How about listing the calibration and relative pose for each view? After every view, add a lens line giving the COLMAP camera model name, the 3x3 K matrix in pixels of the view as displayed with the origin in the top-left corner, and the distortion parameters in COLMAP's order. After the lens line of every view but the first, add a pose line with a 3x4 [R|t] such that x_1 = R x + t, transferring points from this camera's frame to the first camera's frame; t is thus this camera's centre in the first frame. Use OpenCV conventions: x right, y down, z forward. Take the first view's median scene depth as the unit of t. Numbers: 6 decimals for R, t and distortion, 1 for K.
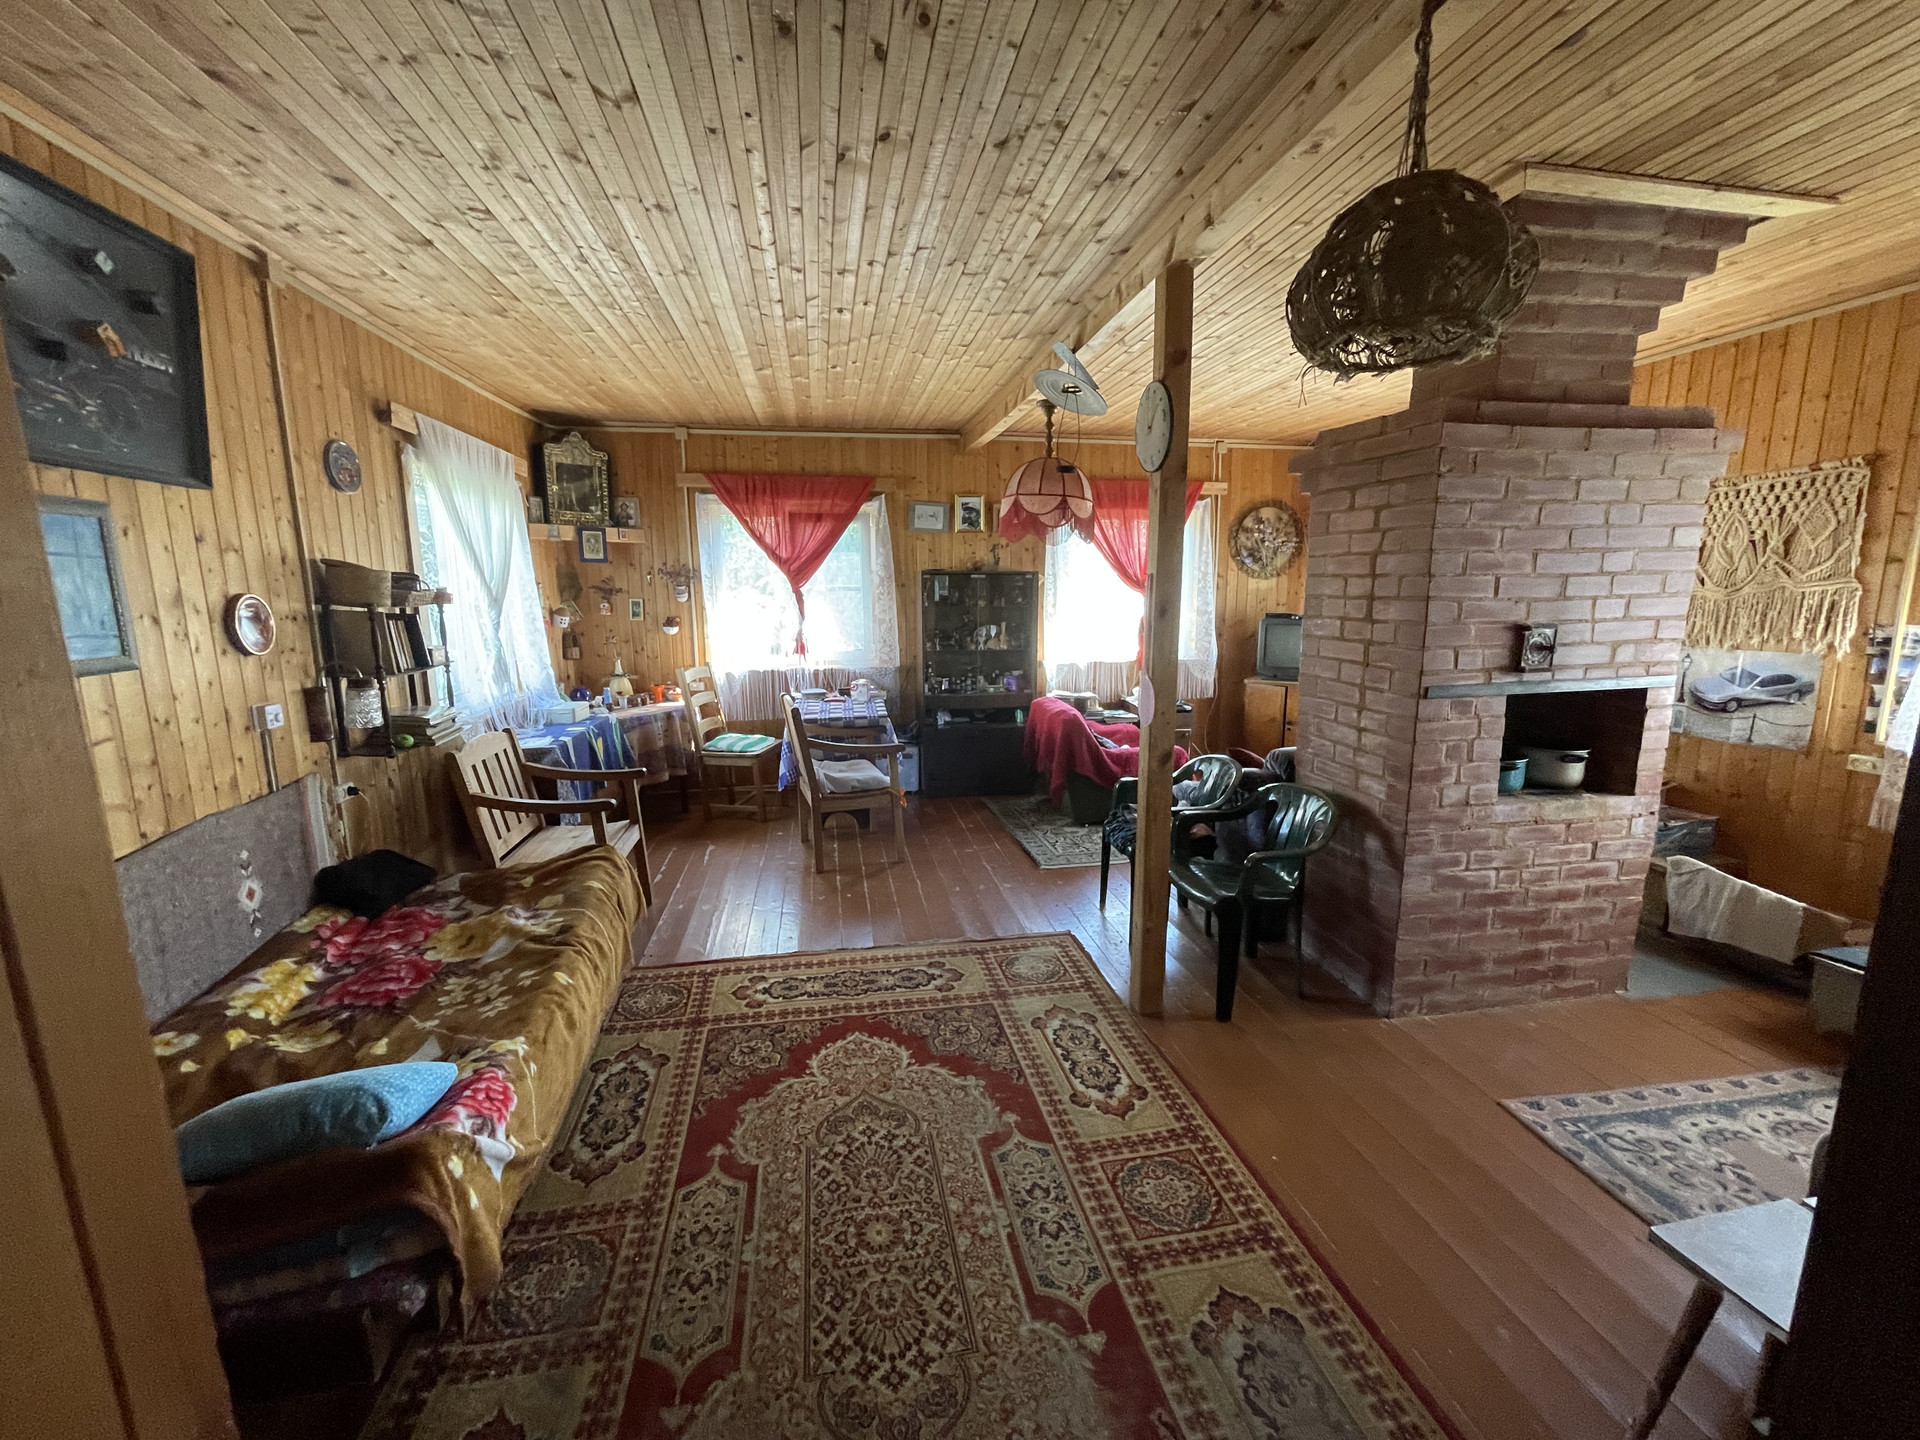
lens RADIAL K [[778.1, 0, 961.8], [0, 778.1, 723.7], [0, 0, 1]] dist [-0.001352, 0.000536]
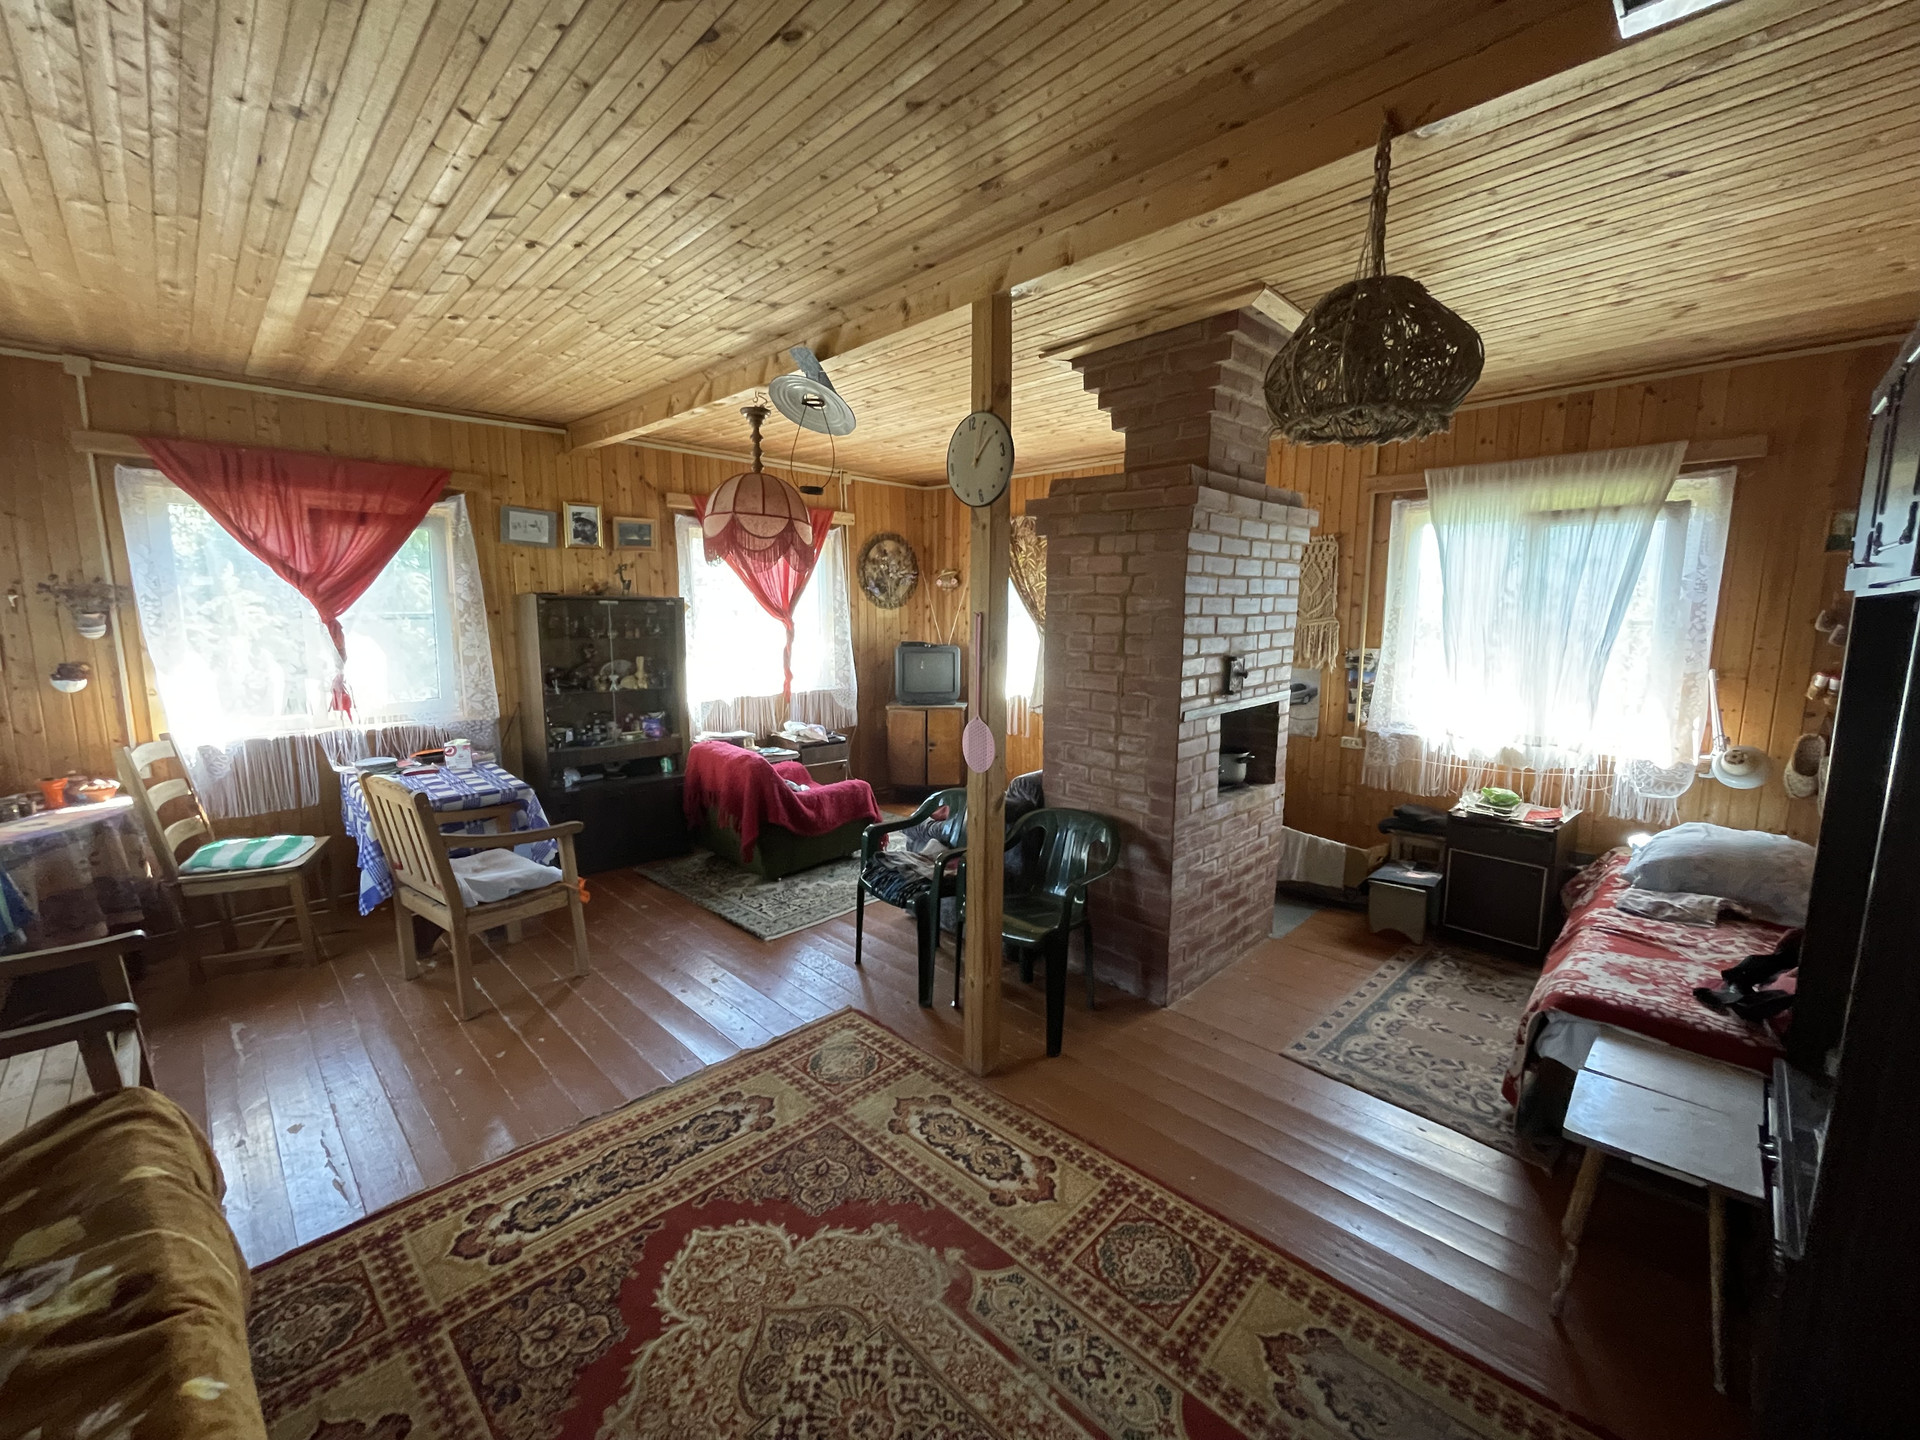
lens RADIAL K [[778.1, 0, 960.2], [0, 778.1, 722.7], [0, 0, 1]] dist [-0.001352, 0.000536]
pose [[0.818527, -0.074068, 0.569673, -0.282318], [0.090385, 0.995907, -0.000383, -0.052192], [-0.567313, 0.051803, 0.821872, 0.207668]]
